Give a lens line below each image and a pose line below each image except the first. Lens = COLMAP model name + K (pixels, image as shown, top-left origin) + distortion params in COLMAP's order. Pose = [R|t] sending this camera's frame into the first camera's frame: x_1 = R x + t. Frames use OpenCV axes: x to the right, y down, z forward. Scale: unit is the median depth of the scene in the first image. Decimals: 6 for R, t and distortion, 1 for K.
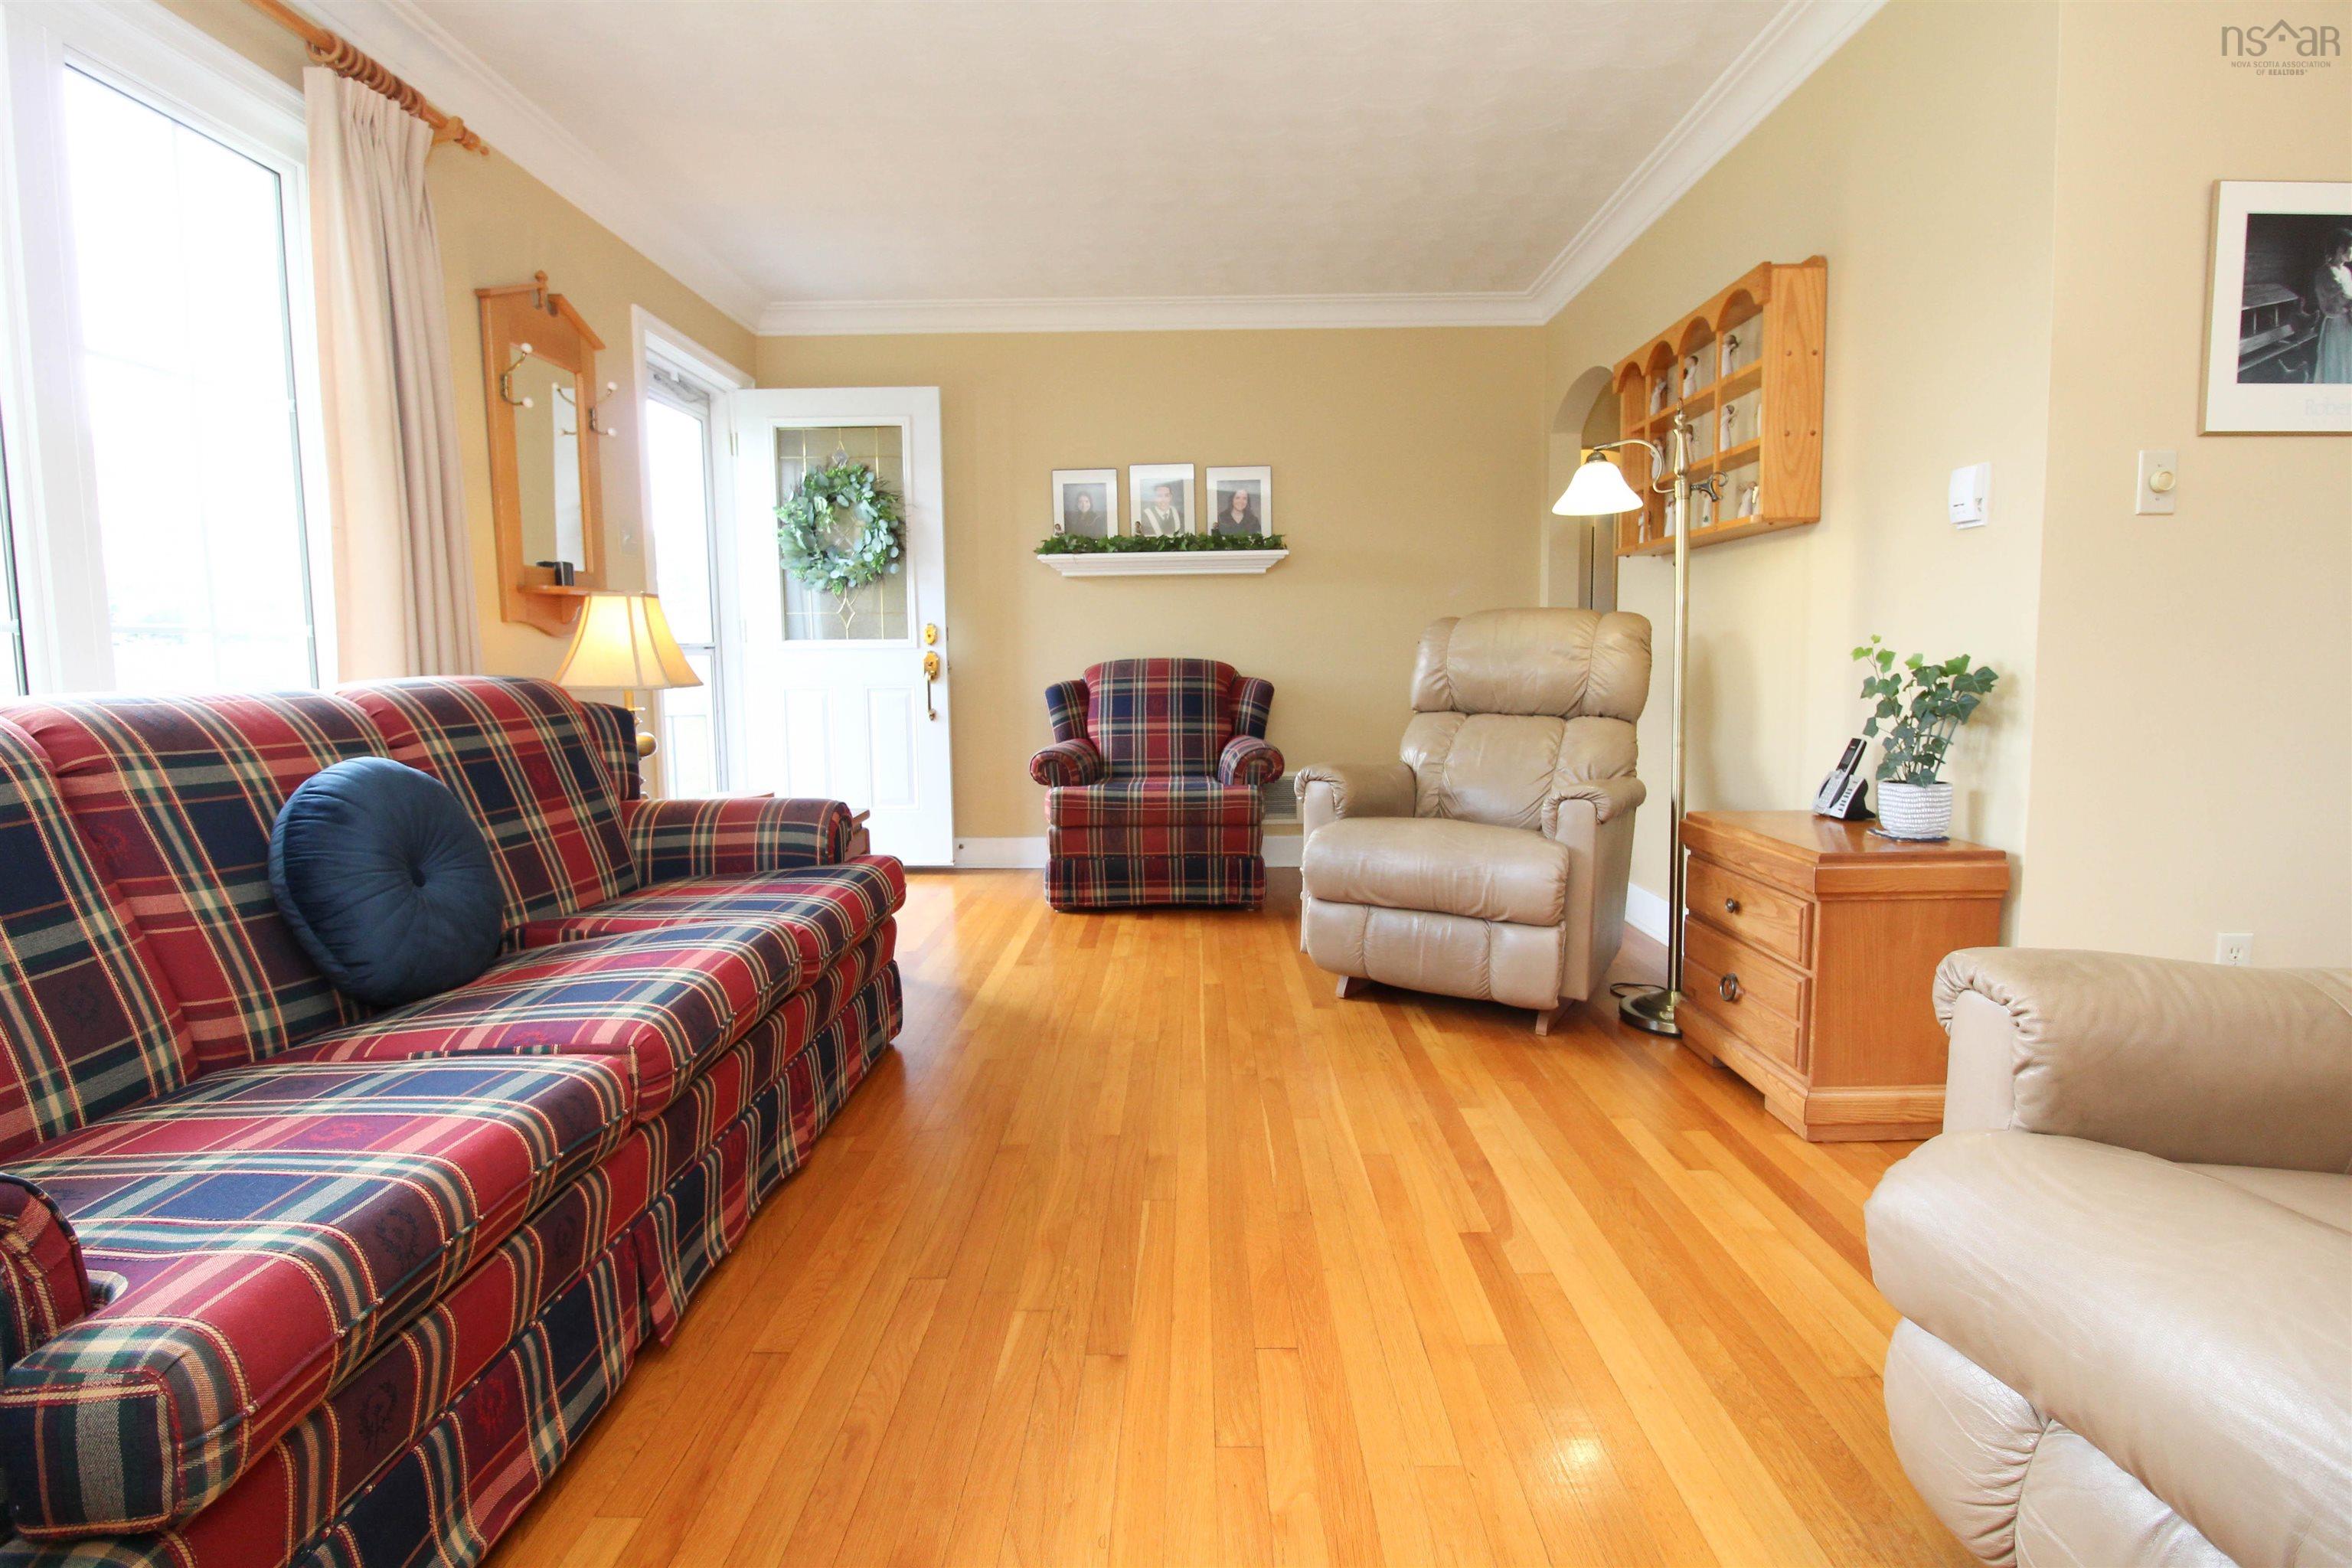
lens RADIAL K [[1110.8, 0, 1205.3], [0, 1110.8, 746.4], [0, 0, 1]] dist [-0.007429, -0.008720]
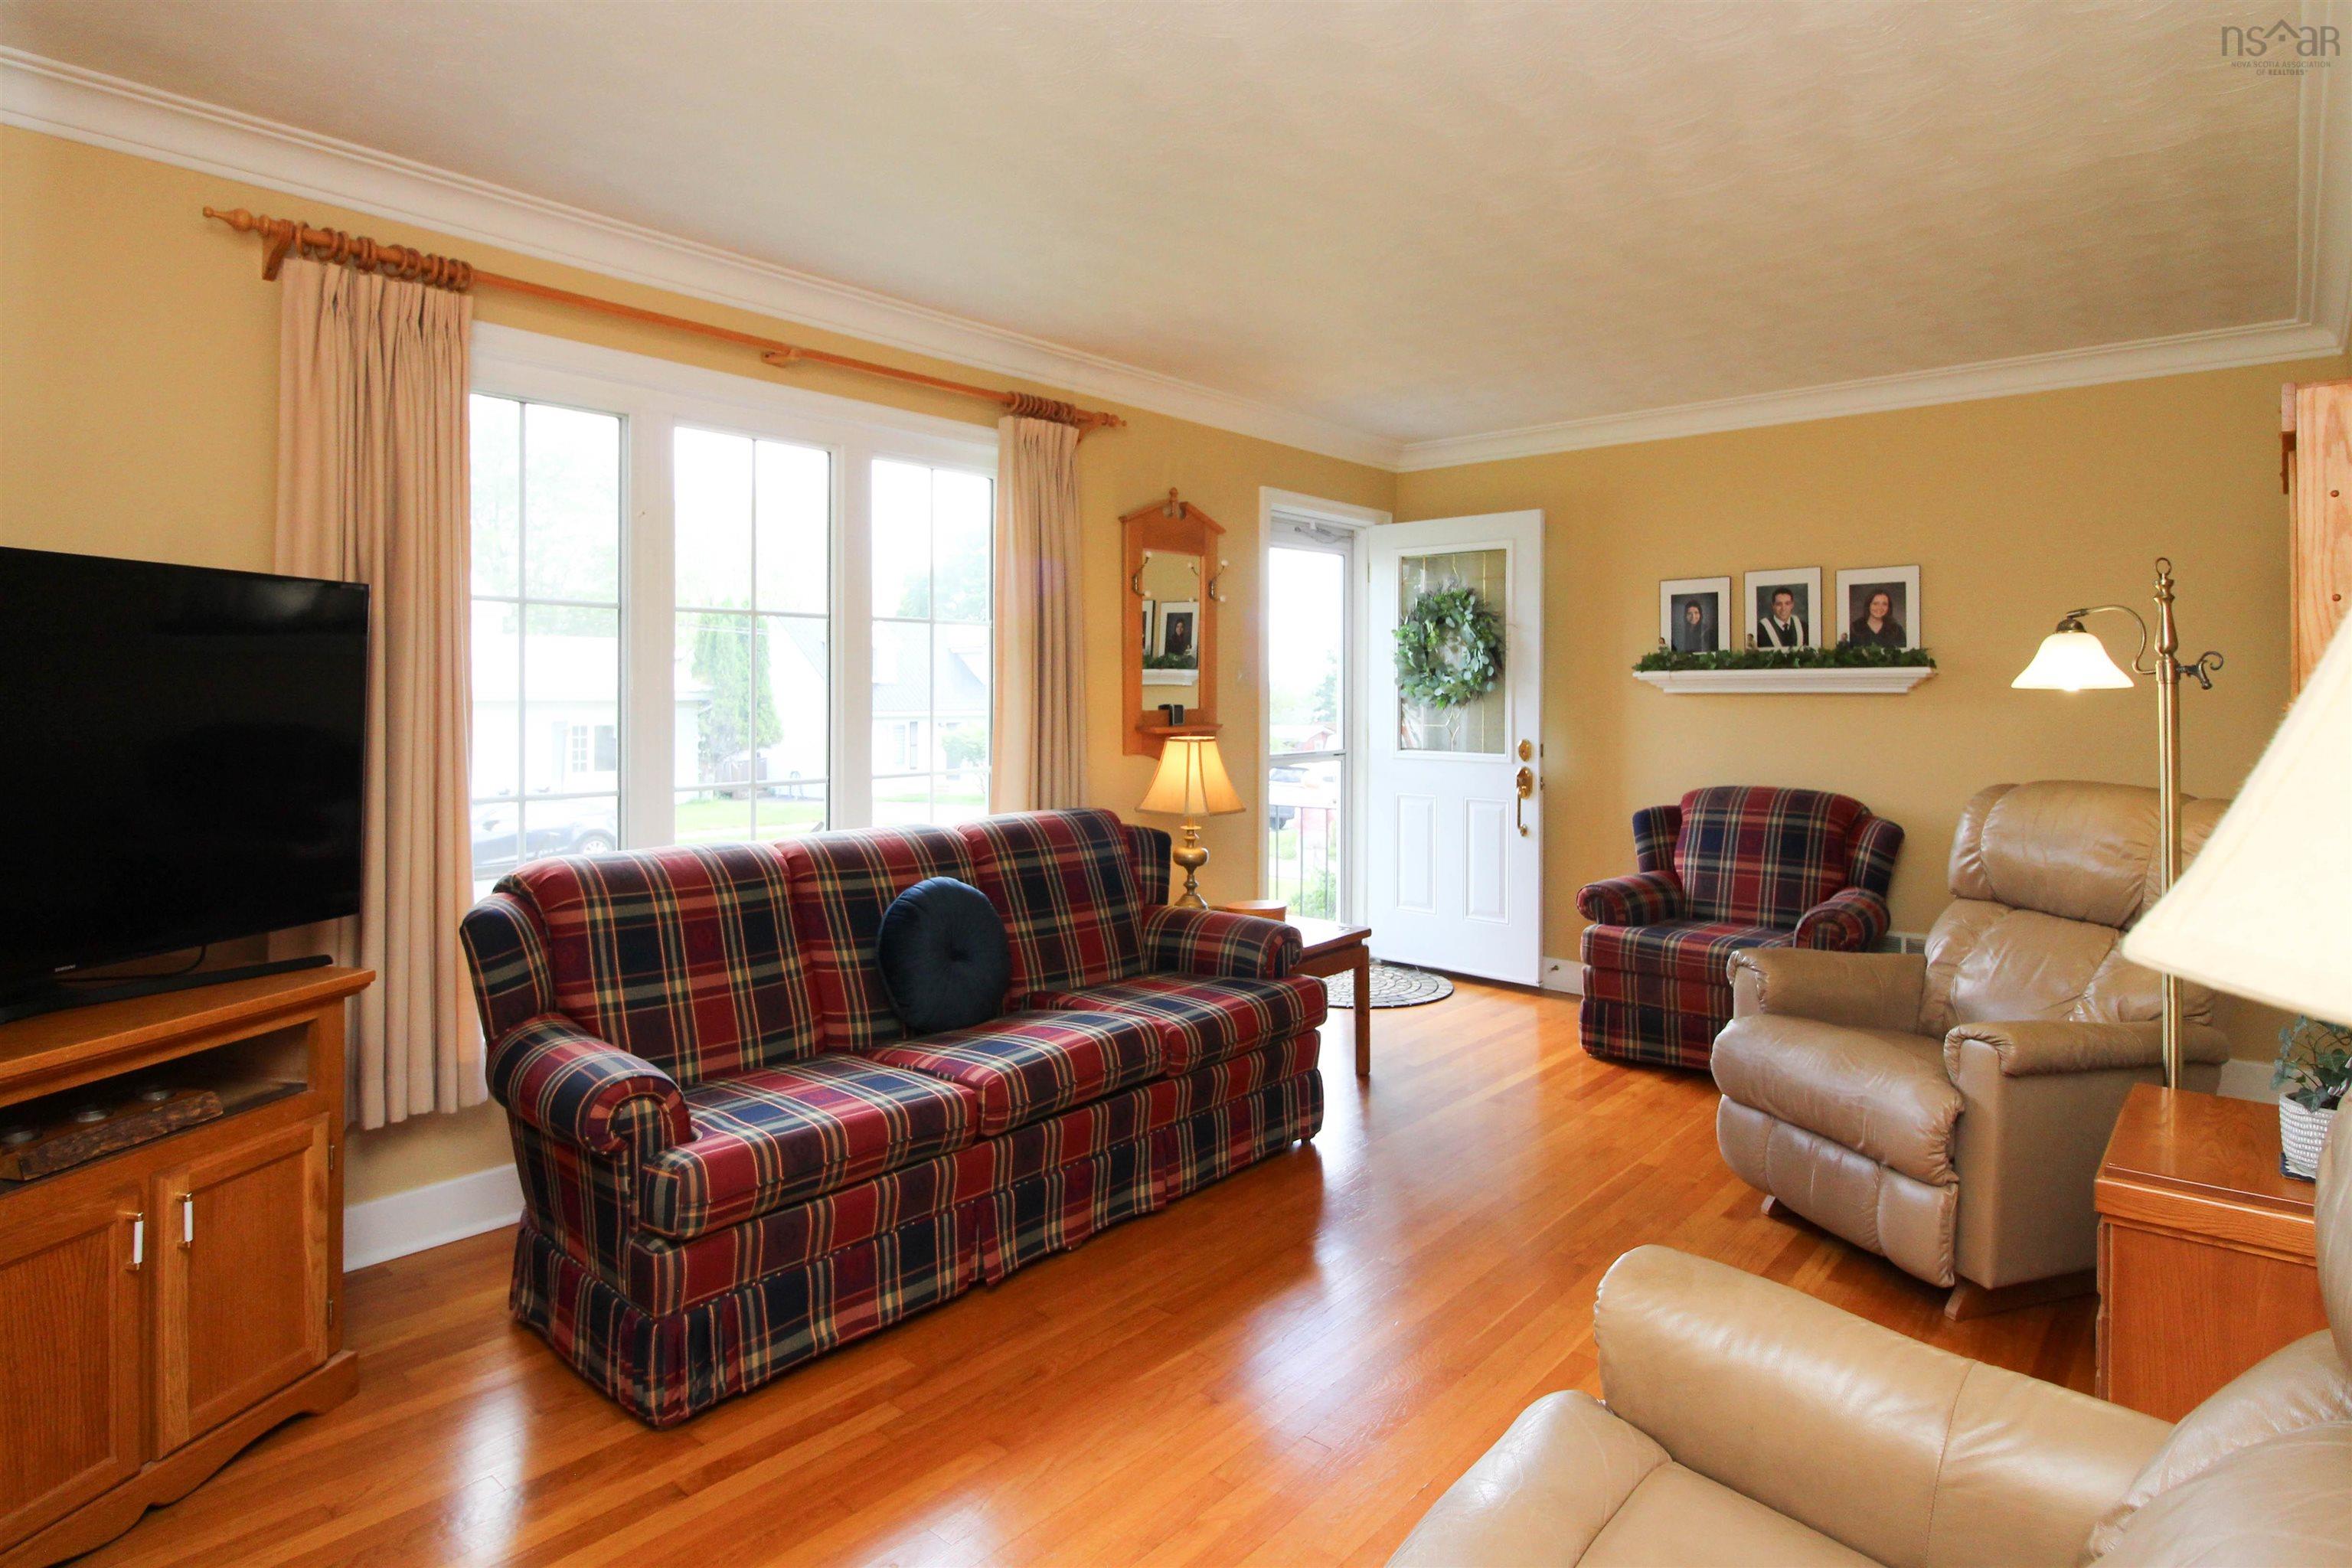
lens RADIAL K [[1312.0, 0, 1202.2], [0, 1312.0, 648.7], [0, 0, 1]] dist [0.002080, -0.004926]
pose [[0.757509, -0.003649, -0.652815, 0.542870], [-0.068363, 0.994043, -0.084883, -0.125254], [0.649236, 0.108928, 0.752747, -0.175465]]
